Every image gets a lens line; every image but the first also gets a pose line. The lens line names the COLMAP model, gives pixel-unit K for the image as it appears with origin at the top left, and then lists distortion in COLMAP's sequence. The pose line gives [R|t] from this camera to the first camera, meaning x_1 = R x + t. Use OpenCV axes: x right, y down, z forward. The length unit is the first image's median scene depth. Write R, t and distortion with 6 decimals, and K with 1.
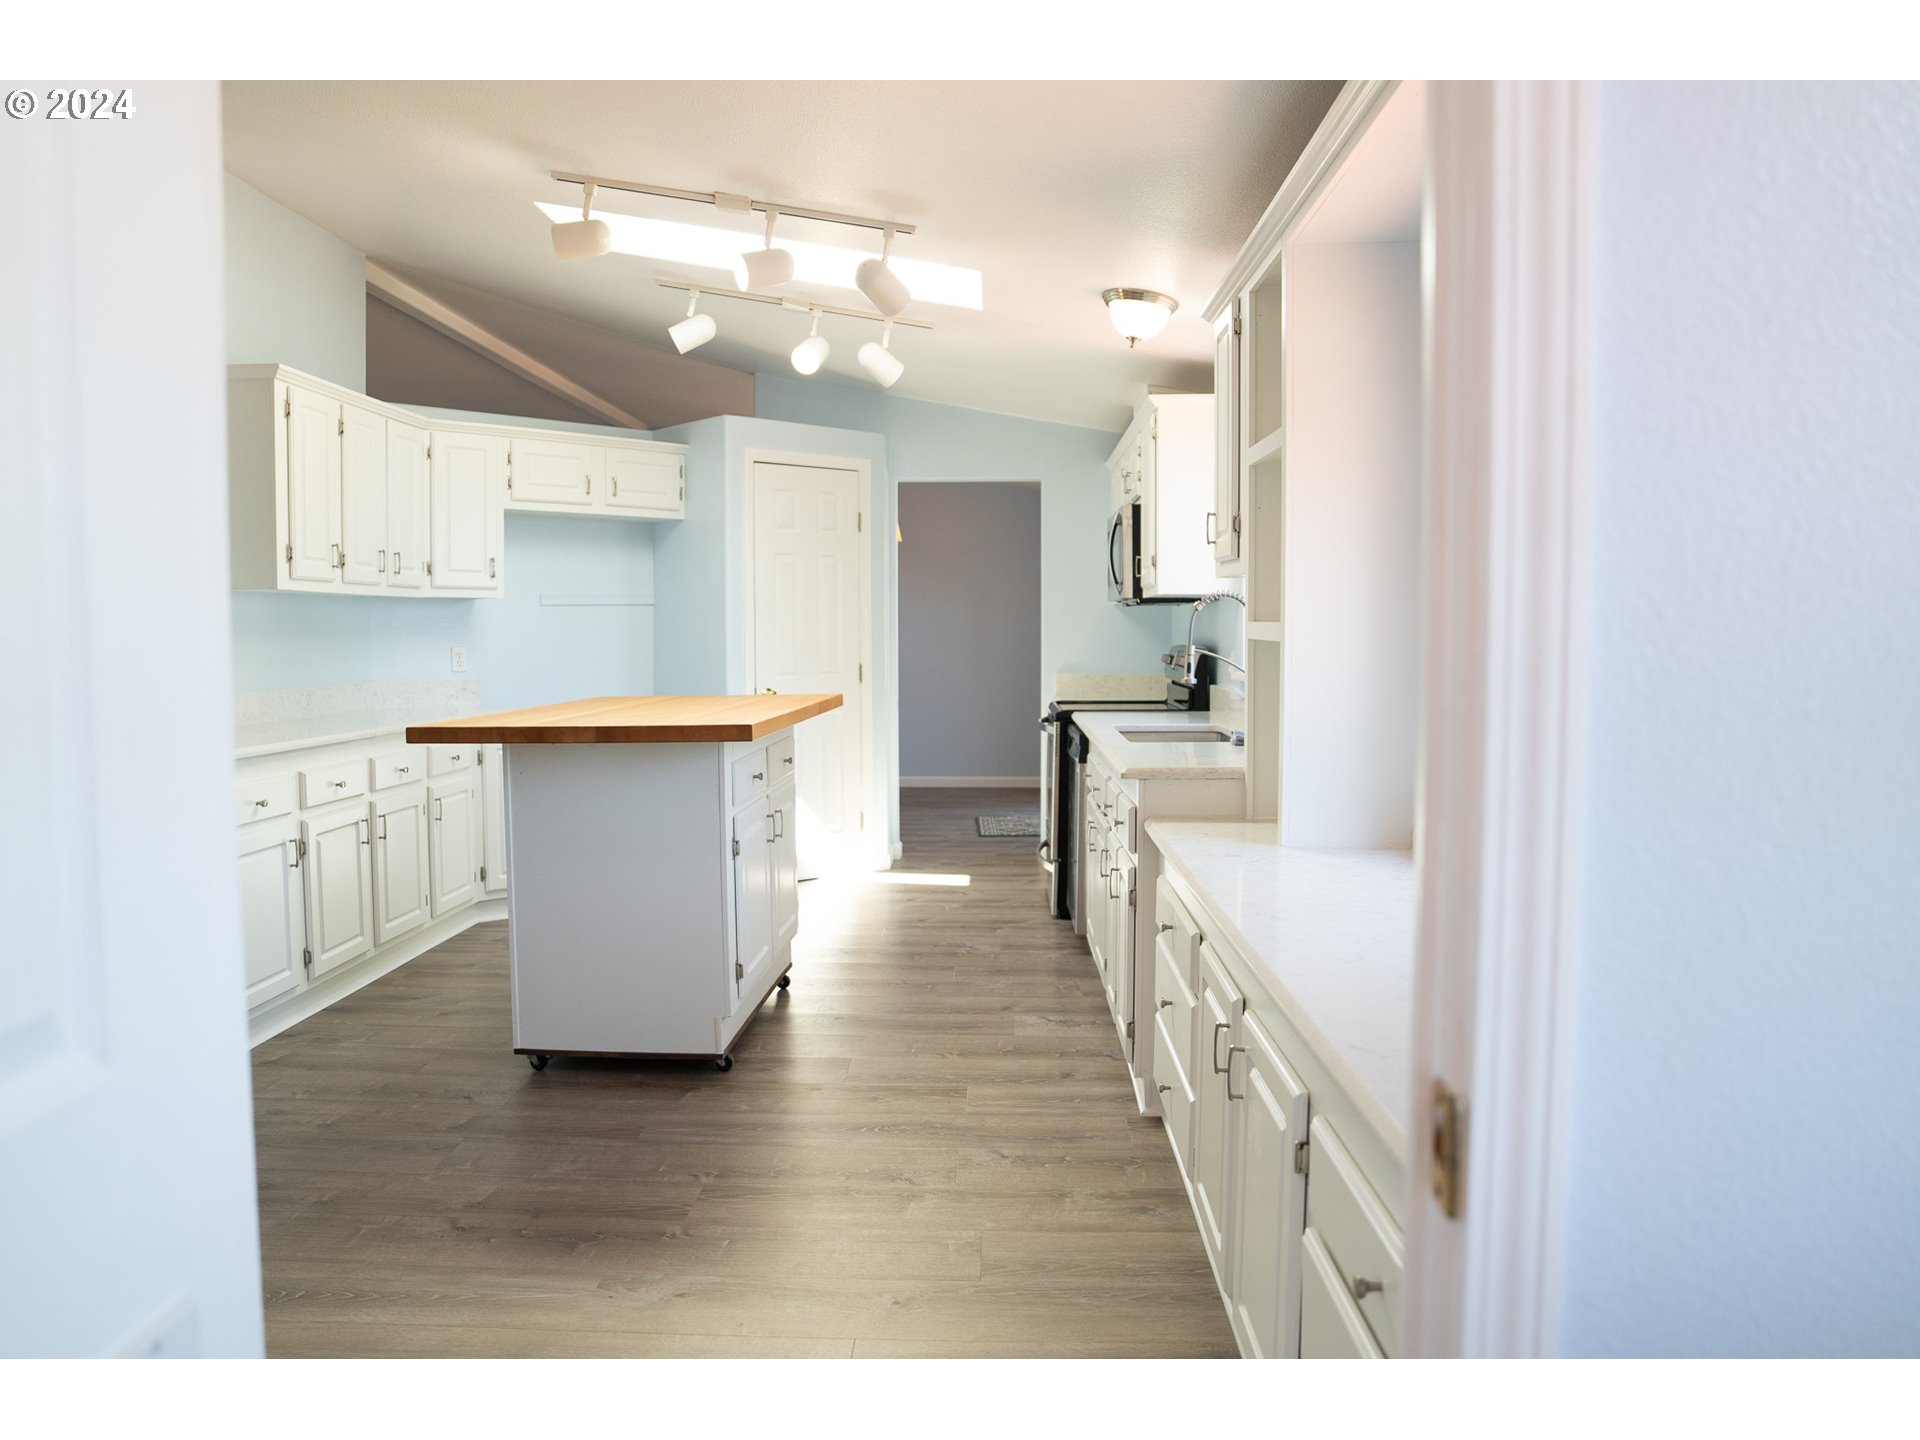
lens RADIAL K [[1323.8, 0, 960.0], [0, 1323.8, 720.0], [0, 0, 1]] dist [-0.109416, 0.091352]
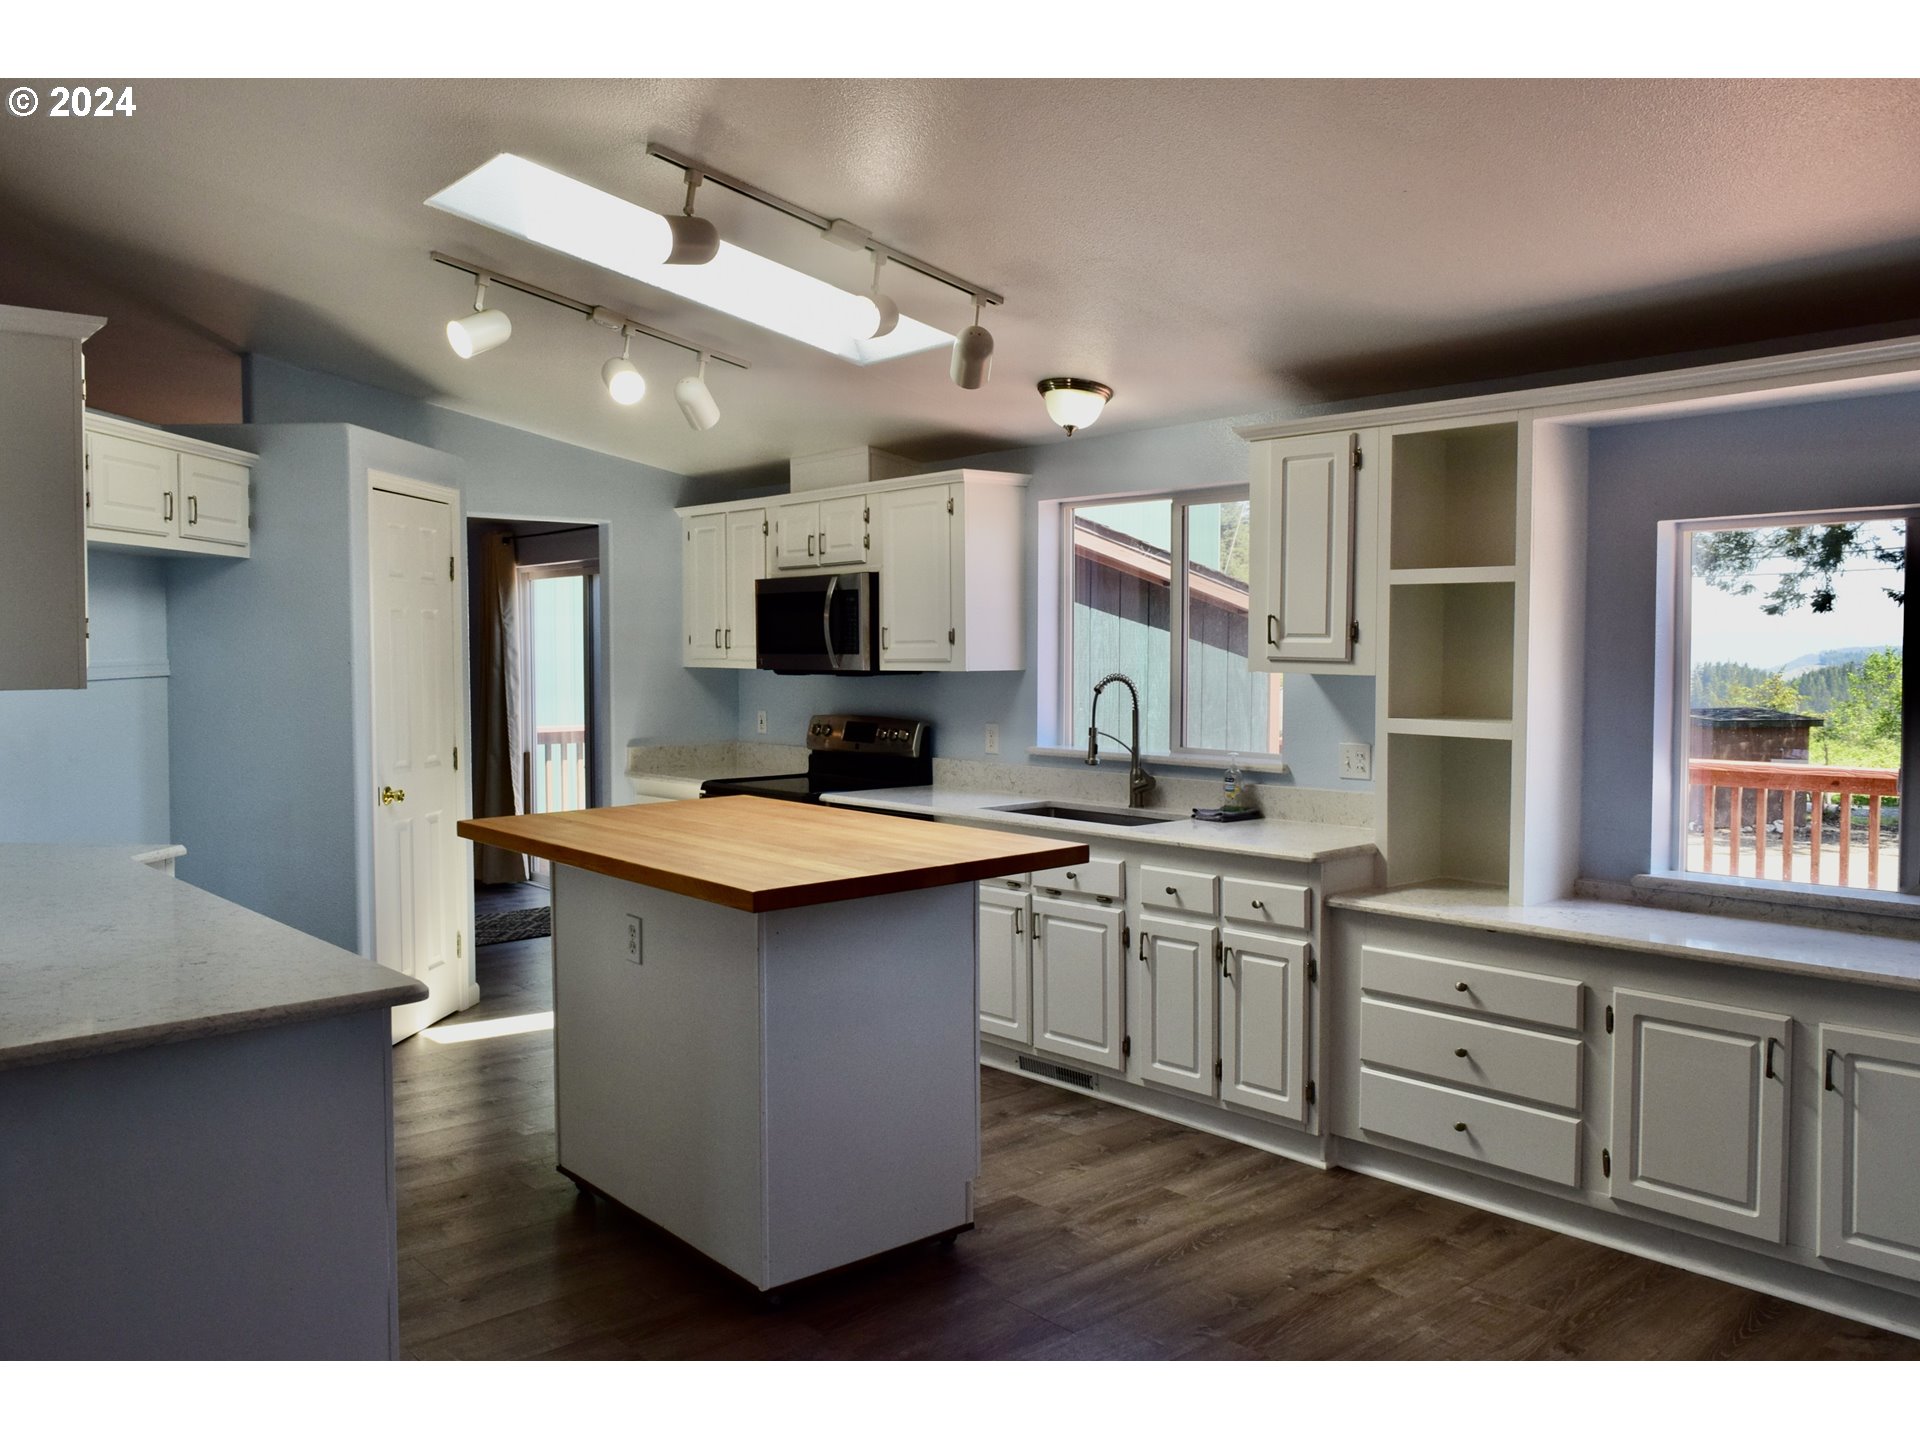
lens RADIAL K [[1494.9, 0, 960.0], [0, 1494.9, 720.0], [0, 0, 1]] dist [-0.011226, 0.007326]
pose [[0.727454, -0.034384, 0.685295, -0.559755], [0.047910, 0.998851, -0.000741, -0.052857], [-0.684482, 0.033372, 0.728265, 0.172217]]
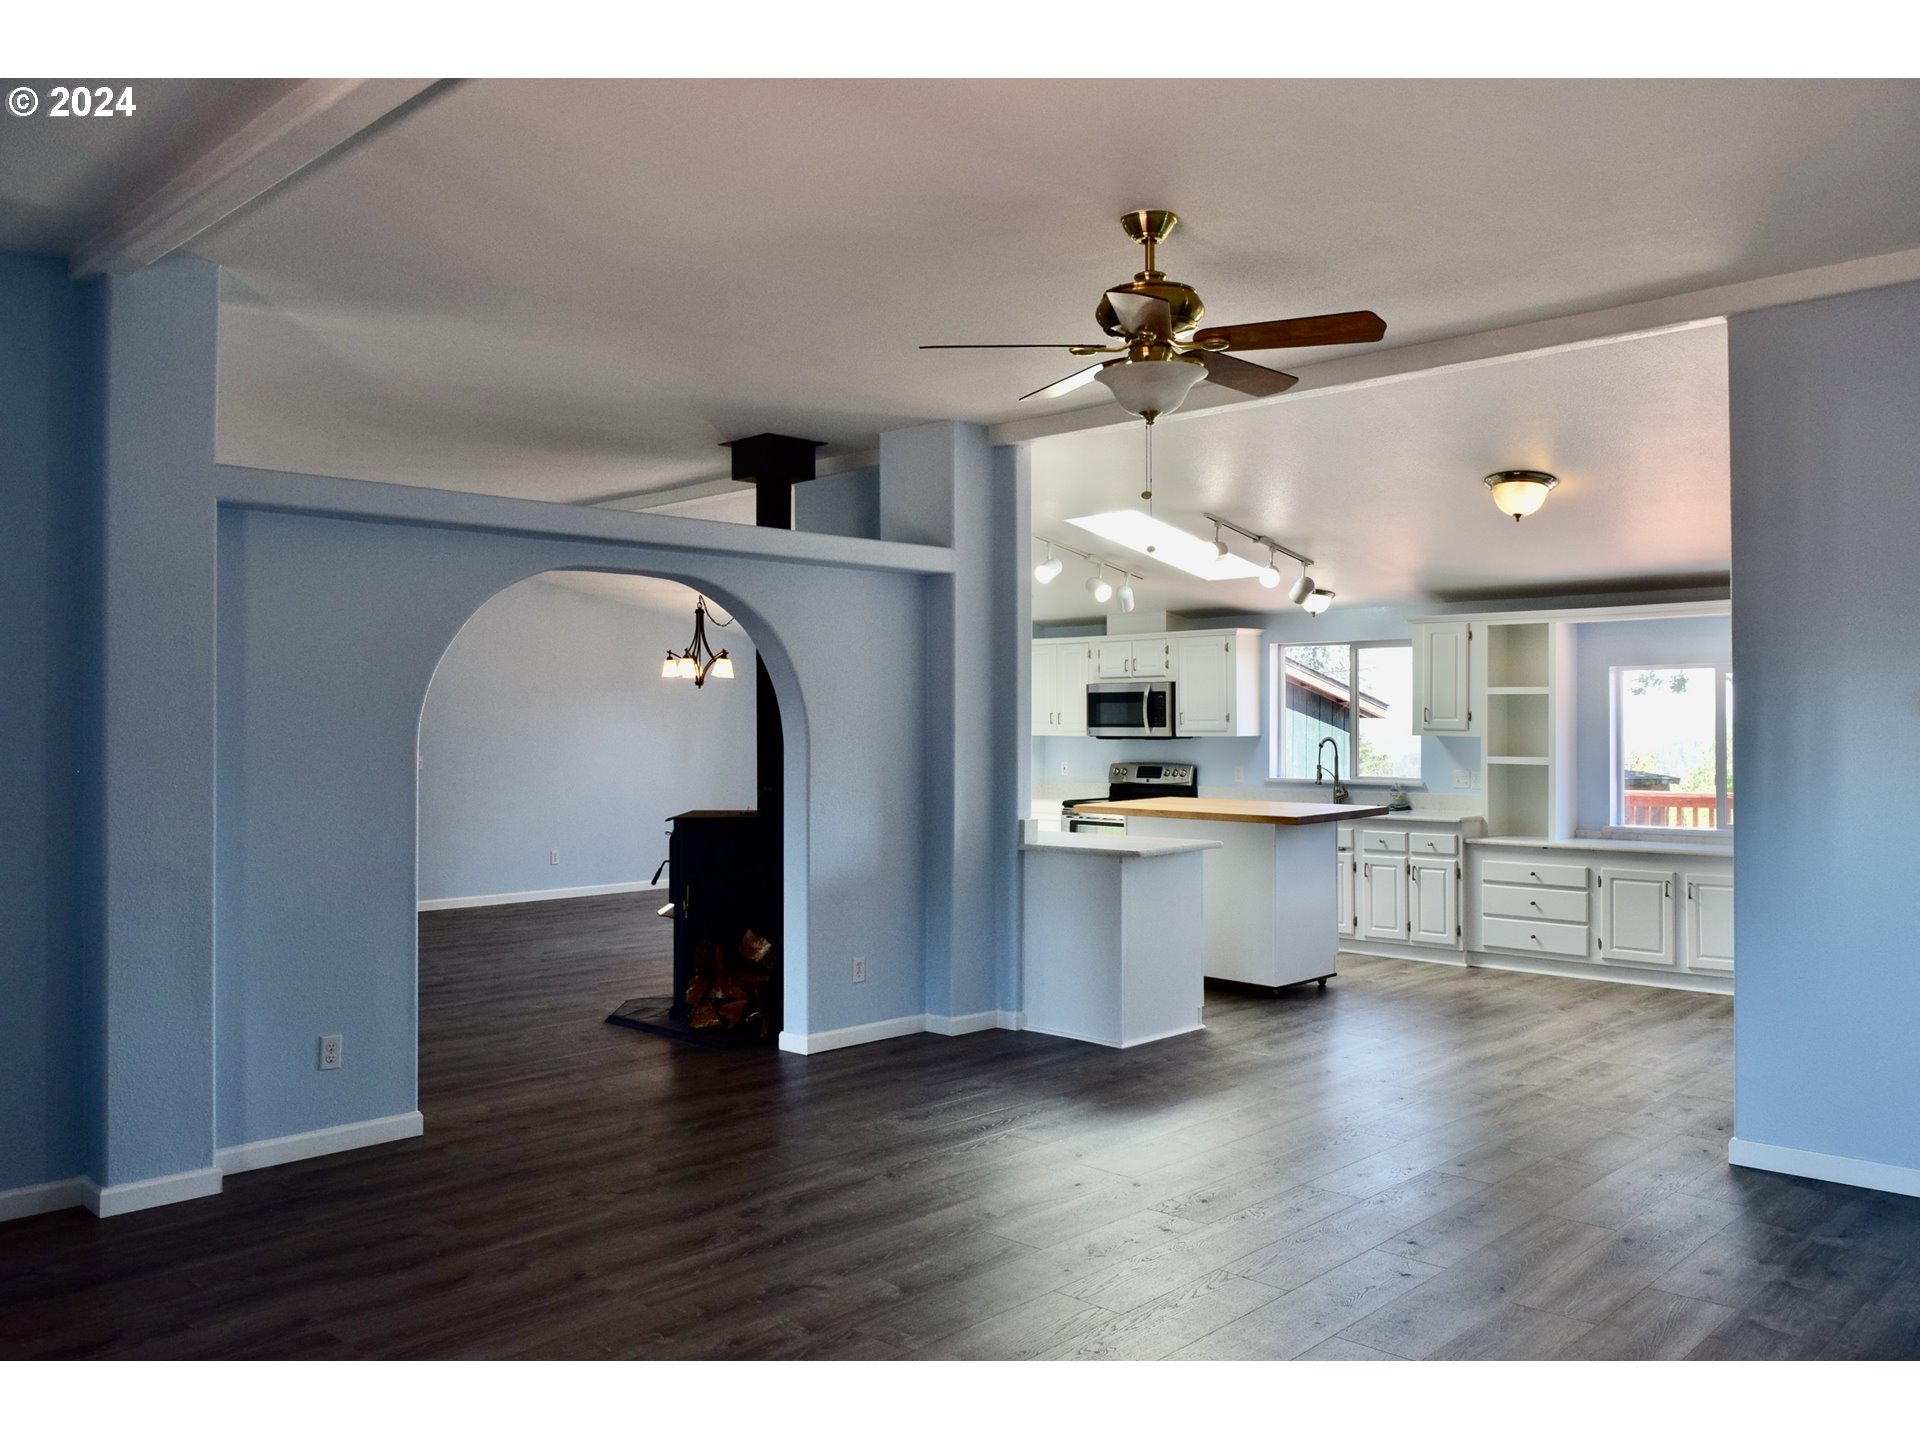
lens RADIAL K [[1494.9, 0, 960.0], [0, 1494.9, 720.0], [0, 0, 1]] dist [-0.011226, 0.007326]
pose [[0.673235, -0.001493, 0.739427, -1.479737], [0.052909, 0.997532, -0.046160, -0.038690], [-0.737533, 0.070199, 0.671653, -0.097585]]
